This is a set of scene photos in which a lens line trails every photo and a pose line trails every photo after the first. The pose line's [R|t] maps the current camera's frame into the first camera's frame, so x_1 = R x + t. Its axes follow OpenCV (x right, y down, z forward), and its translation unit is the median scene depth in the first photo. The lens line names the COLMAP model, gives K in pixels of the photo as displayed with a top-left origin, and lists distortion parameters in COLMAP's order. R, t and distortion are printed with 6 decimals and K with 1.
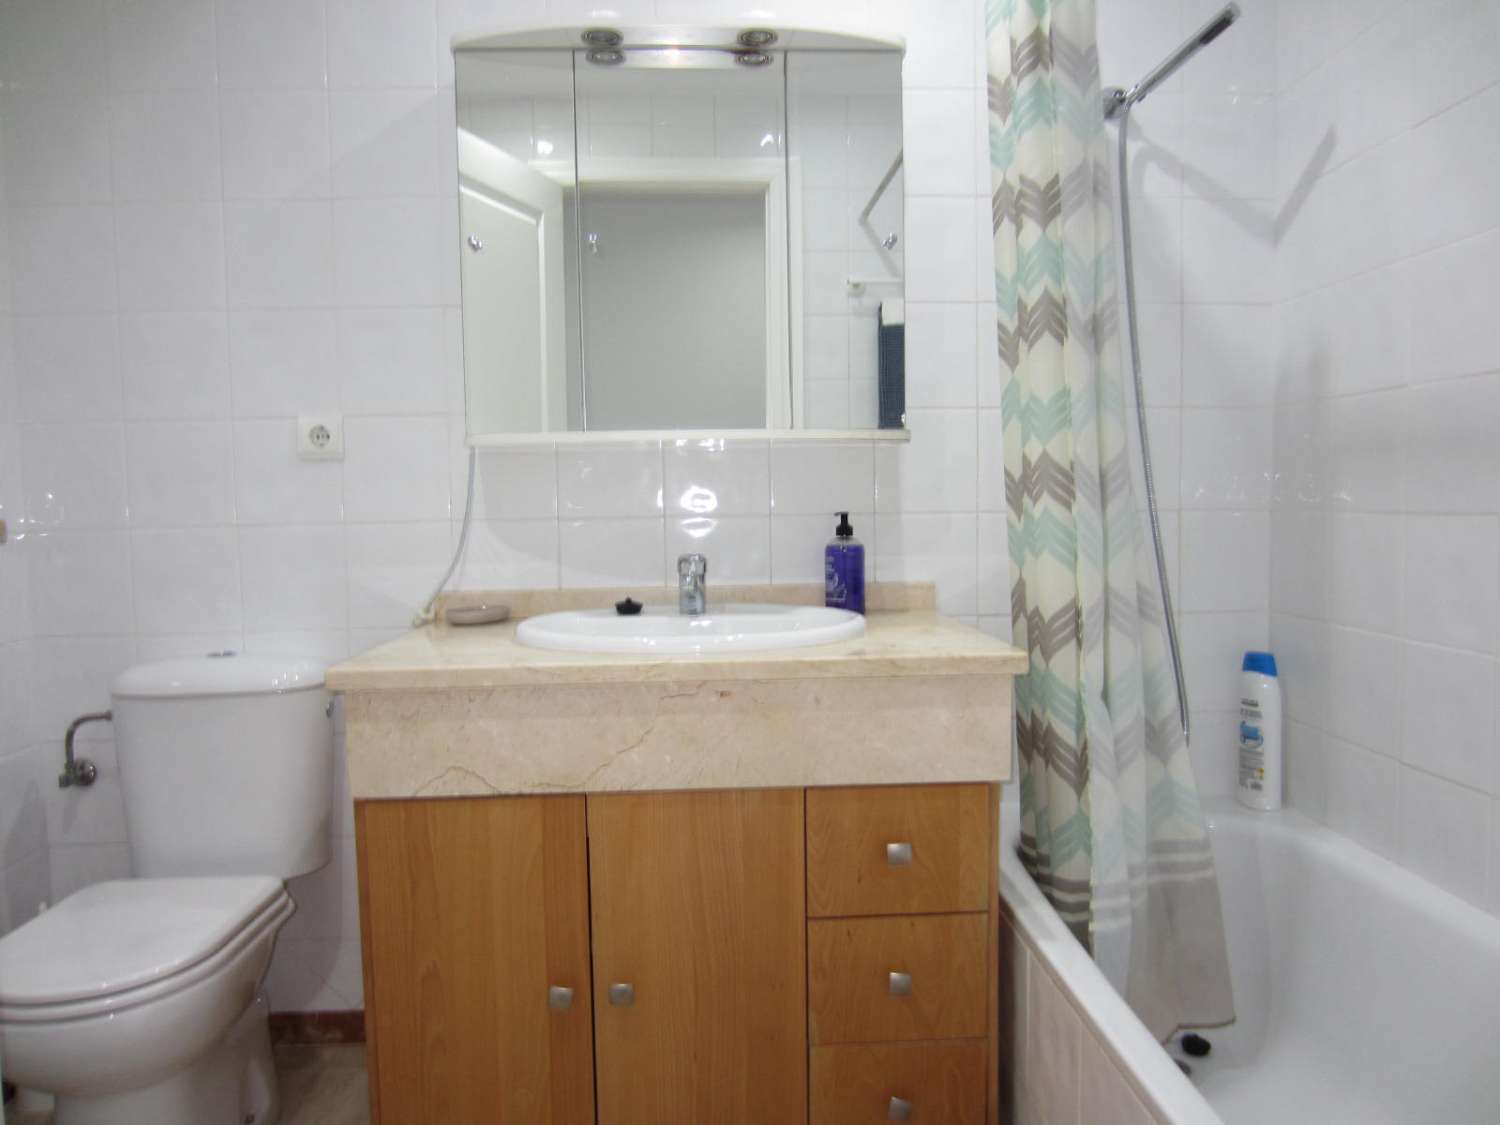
lens RADIAL K [[1039.1, 0, 749.9], [0, 1039.1, 560.1], [0, 0, 1]] dist [-0.050280, 0.020115]
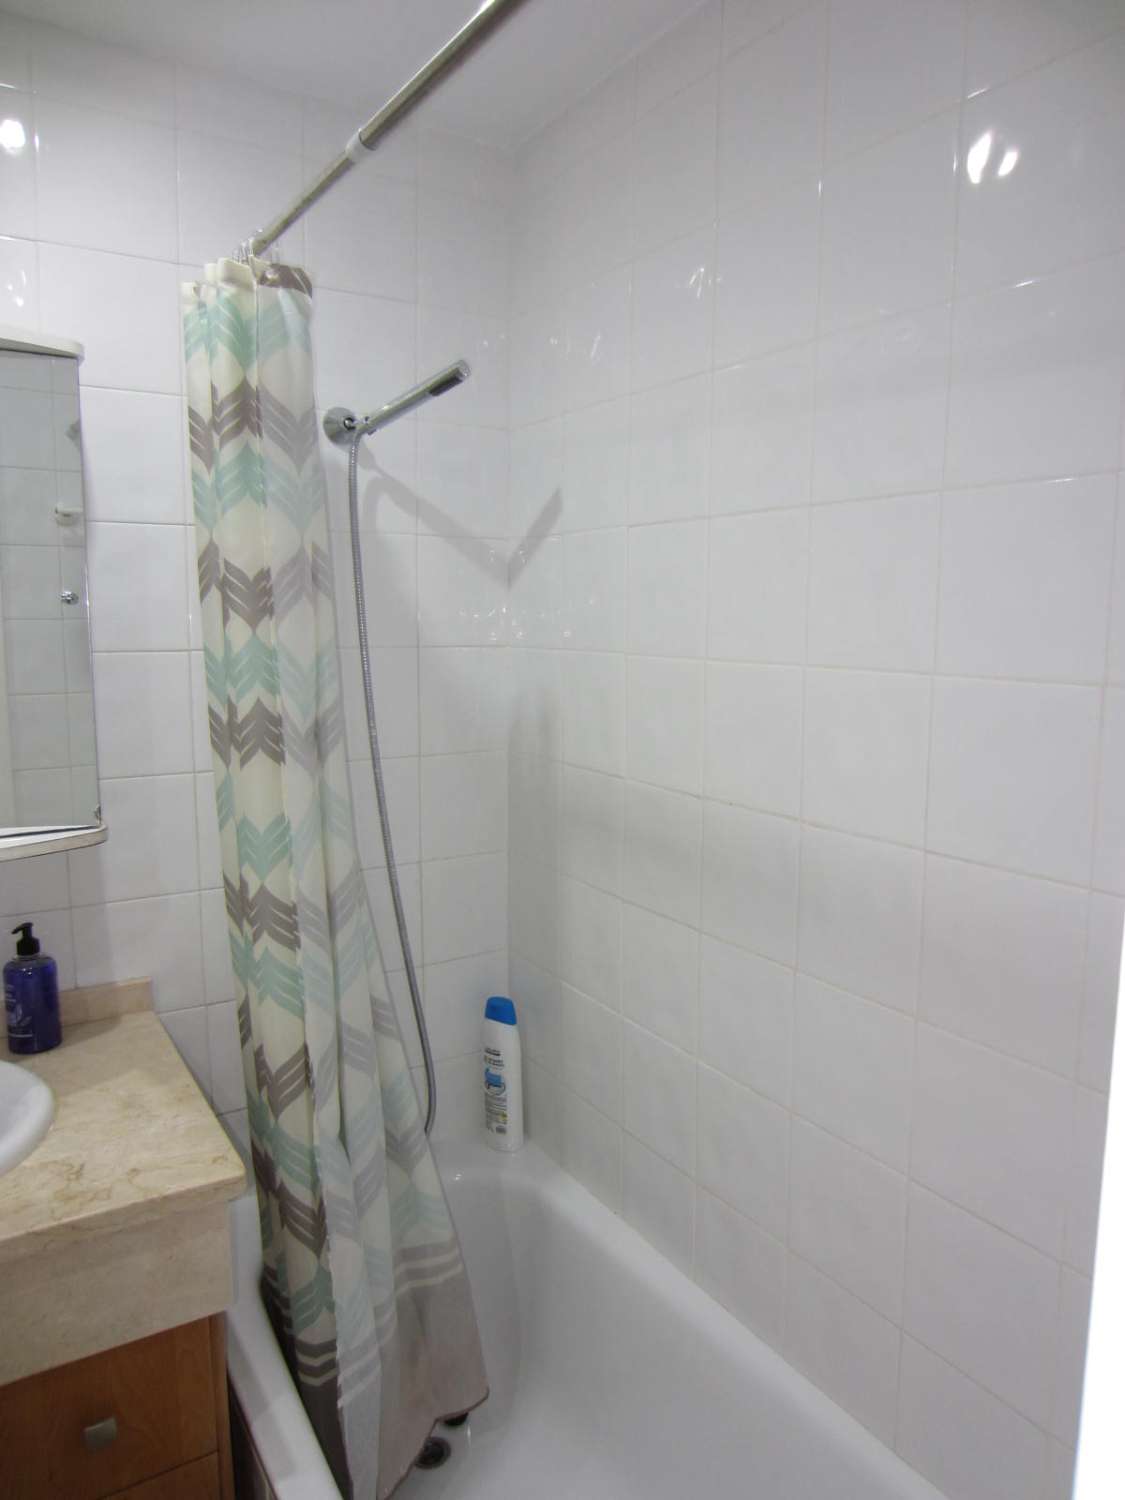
lens RADIAL K [[1039.1, 0, 571.5], [0, 1039.1, 737.7], [0, 0, 1]] dist [-0.050280, 0.020115]
pose [[0.869365, -0.044619, 0.492151, 0.086649], [0.016986, 0.998025, 0.060476, -0.272822], [-0.493878, -0.044216, 0.868406, 0.121573]]
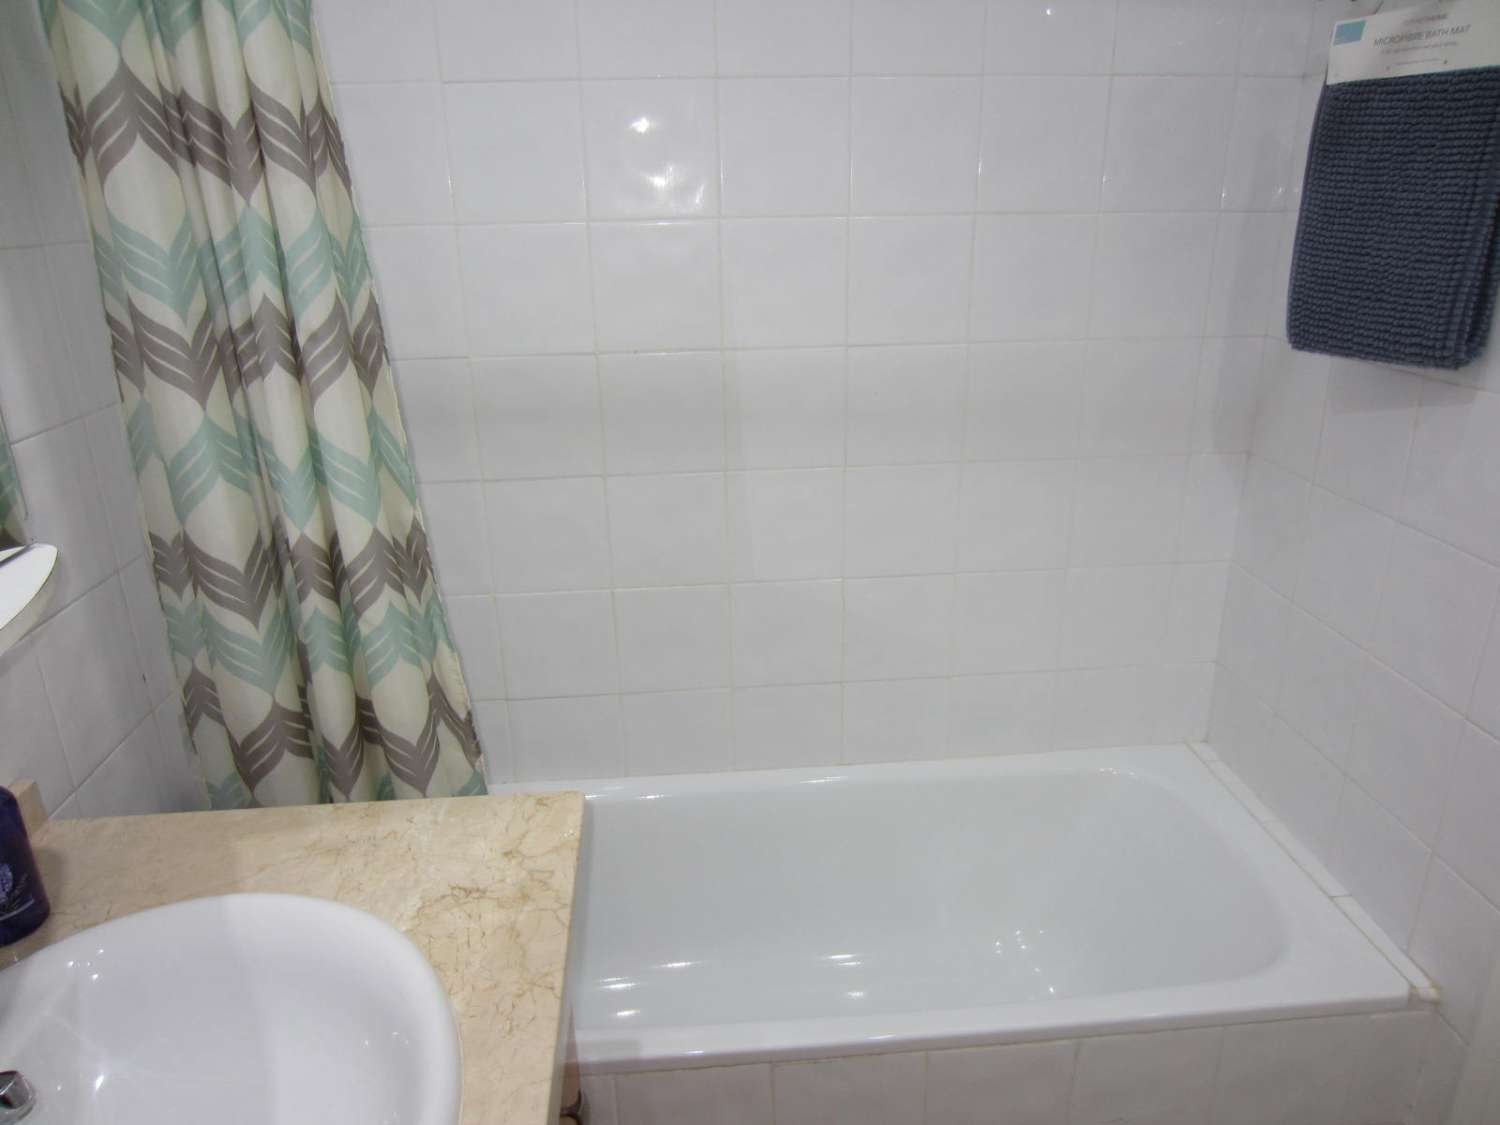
lens RADIAL K [[1039.1, 0, 749.9], [0, 1039.1, 560.1], [0, 0, 1]] dist [-0.050280, 0.020115]
pose [[-0.031886, -0.319735, 0.946970, -0.358649], [0.086095, 0.943052, 0.321311, -0.281723], [-0.995777, 0.091775, -0.002543, 0.706974]]
